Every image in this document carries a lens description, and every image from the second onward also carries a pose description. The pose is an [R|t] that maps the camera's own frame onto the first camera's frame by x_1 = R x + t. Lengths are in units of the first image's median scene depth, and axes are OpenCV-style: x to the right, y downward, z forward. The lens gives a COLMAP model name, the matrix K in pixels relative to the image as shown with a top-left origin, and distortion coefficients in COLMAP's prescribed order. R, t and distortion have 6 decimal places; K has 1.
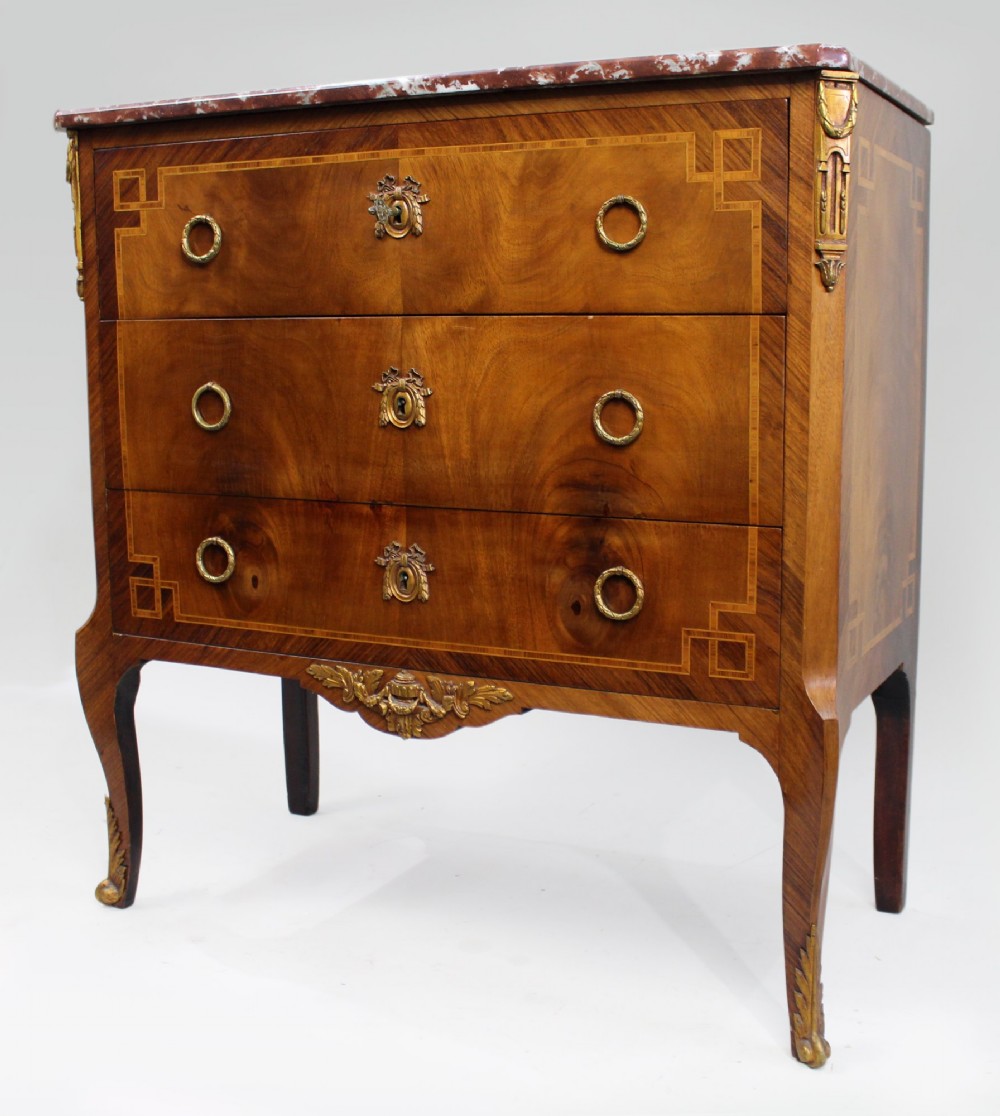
lens RADIAL K [[1458.9, 0, 565.0], [0, 1458.9, 520.4], [0, 0, 1]] dist [-0.131633, 0.000000]
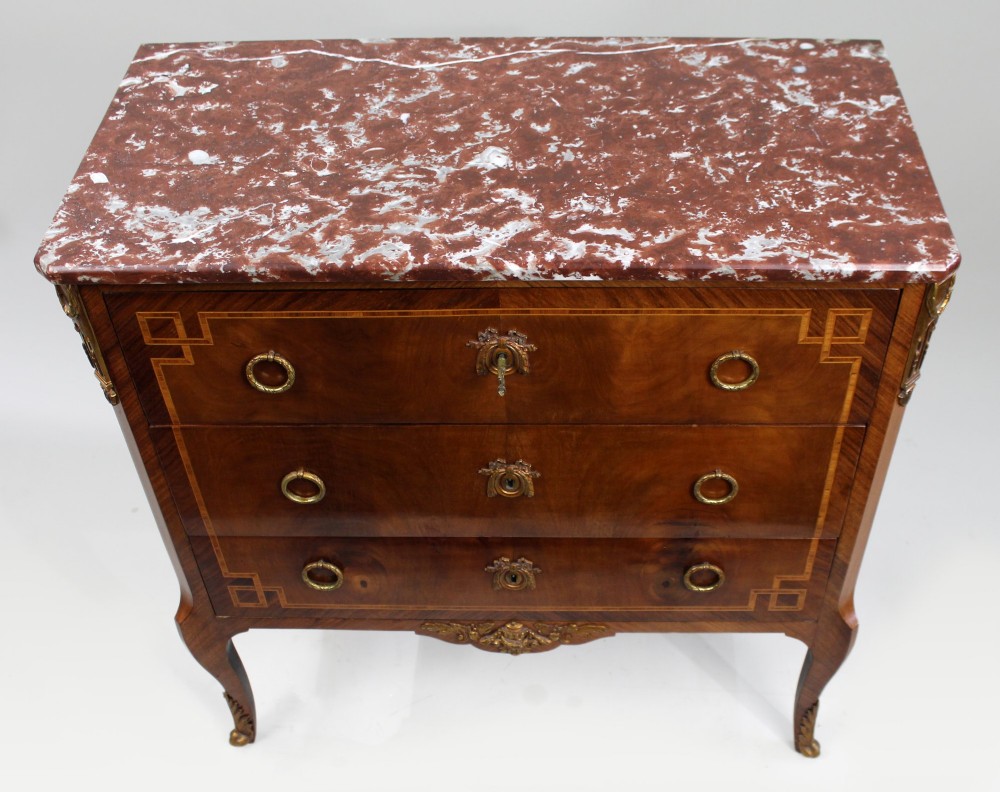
lens RADIAL K [[1224.0, 0, 565.5], [0, 1224.0, 499.4], [0, 0, 1]] dist [-0.132322, 0.000000]
pose [[0.911264, -0.306364, 0.275207, -0.360891], [0.053727, 0.750996, 0.658117, -0.740230], [-0.408303, -0.584933, 0.700816, 0.326240]]
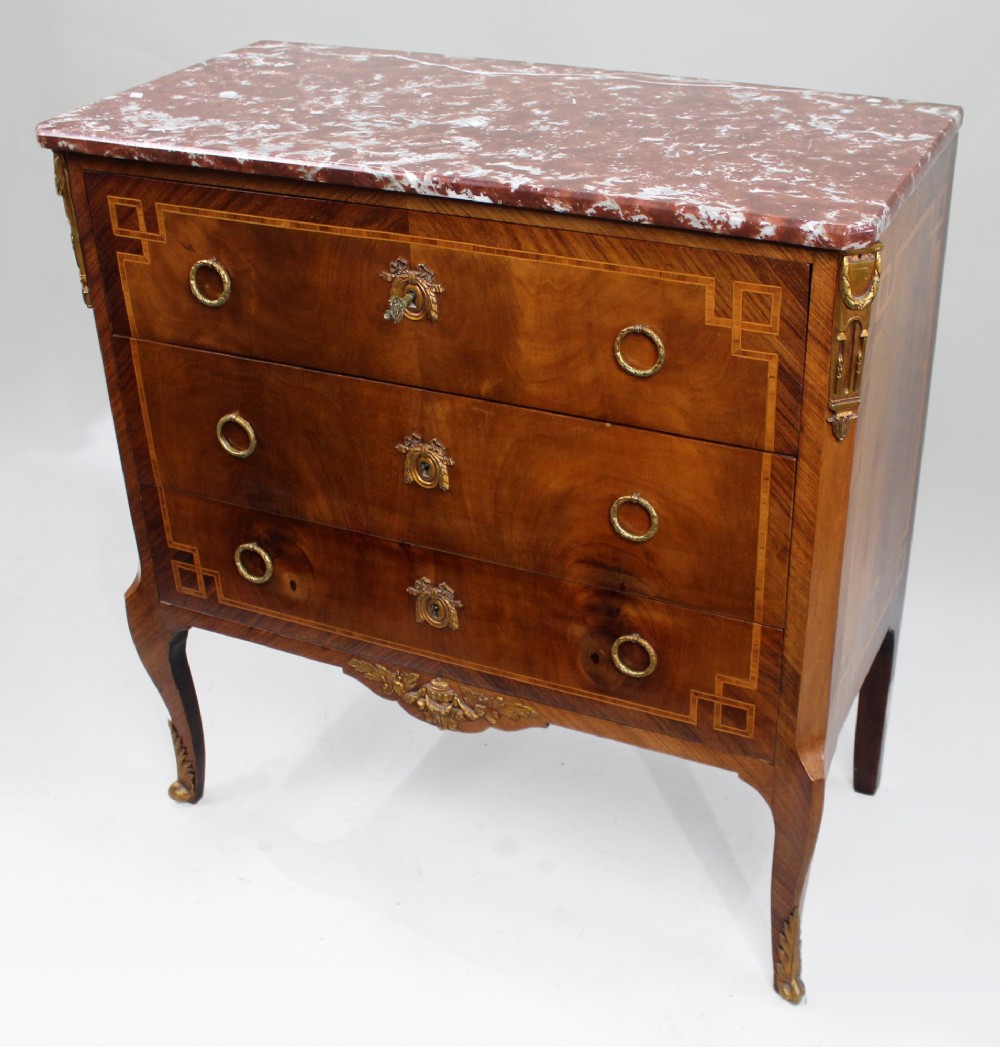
lens RADIAL K [[1469.2, 0, 619.6], [0, 1469.2, 538.5], [0, 0, 1]] dist [-0.130049, 0.000000]
pose [[0.999192, -0.015109, 0.037234, -0.014085], [-0.000705, 0.919880, 0.392198, -0.472676], [-0.040177, -0.391908, 0.919127, 0.013837]]
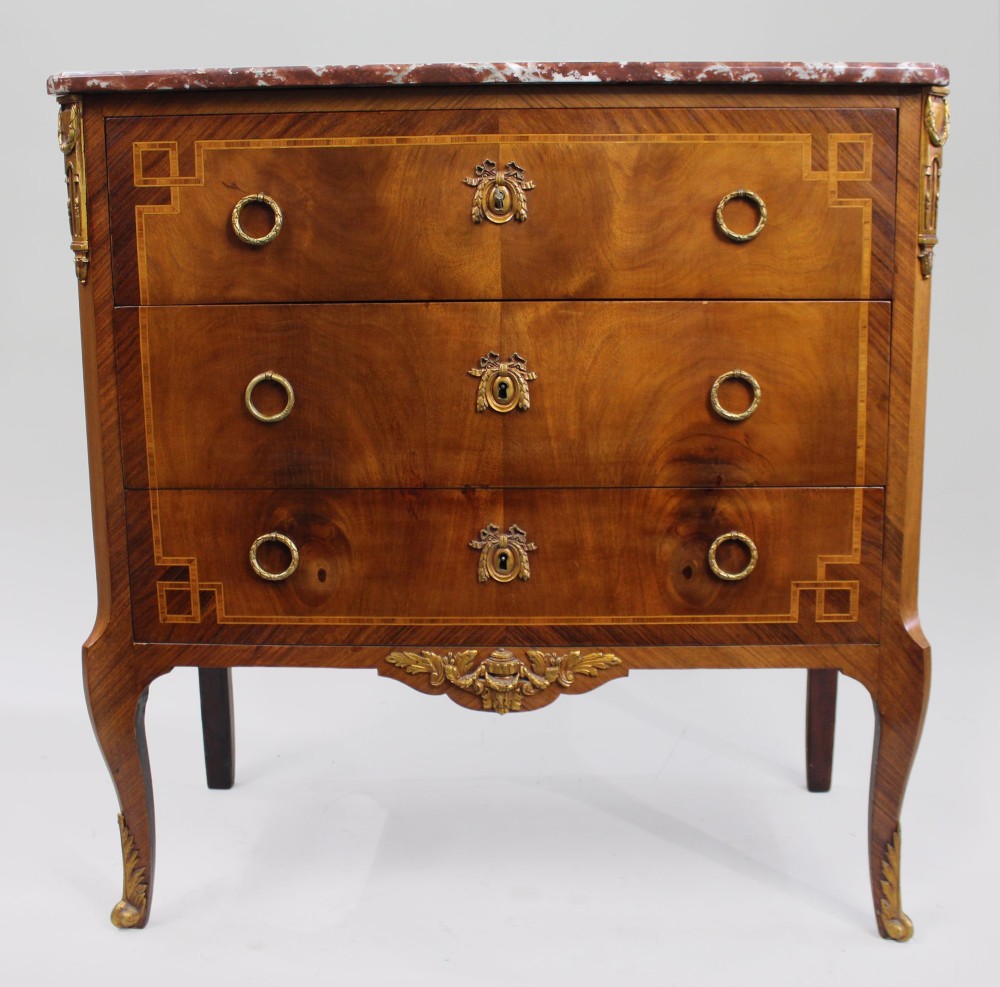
lens RADIAL K [[1305.1, 0, 531.4], [0, 1305.1, 461.9], [0, 0, 1]] dist [-0.127367, 0.000000]
pose [[0.916199, -0.073682, 0.393891, -0.482751], [0.059110, 0.997047, 0.049020, -0.077147], [-0.396340, -0.021629, 0.917849, 0.172576]]
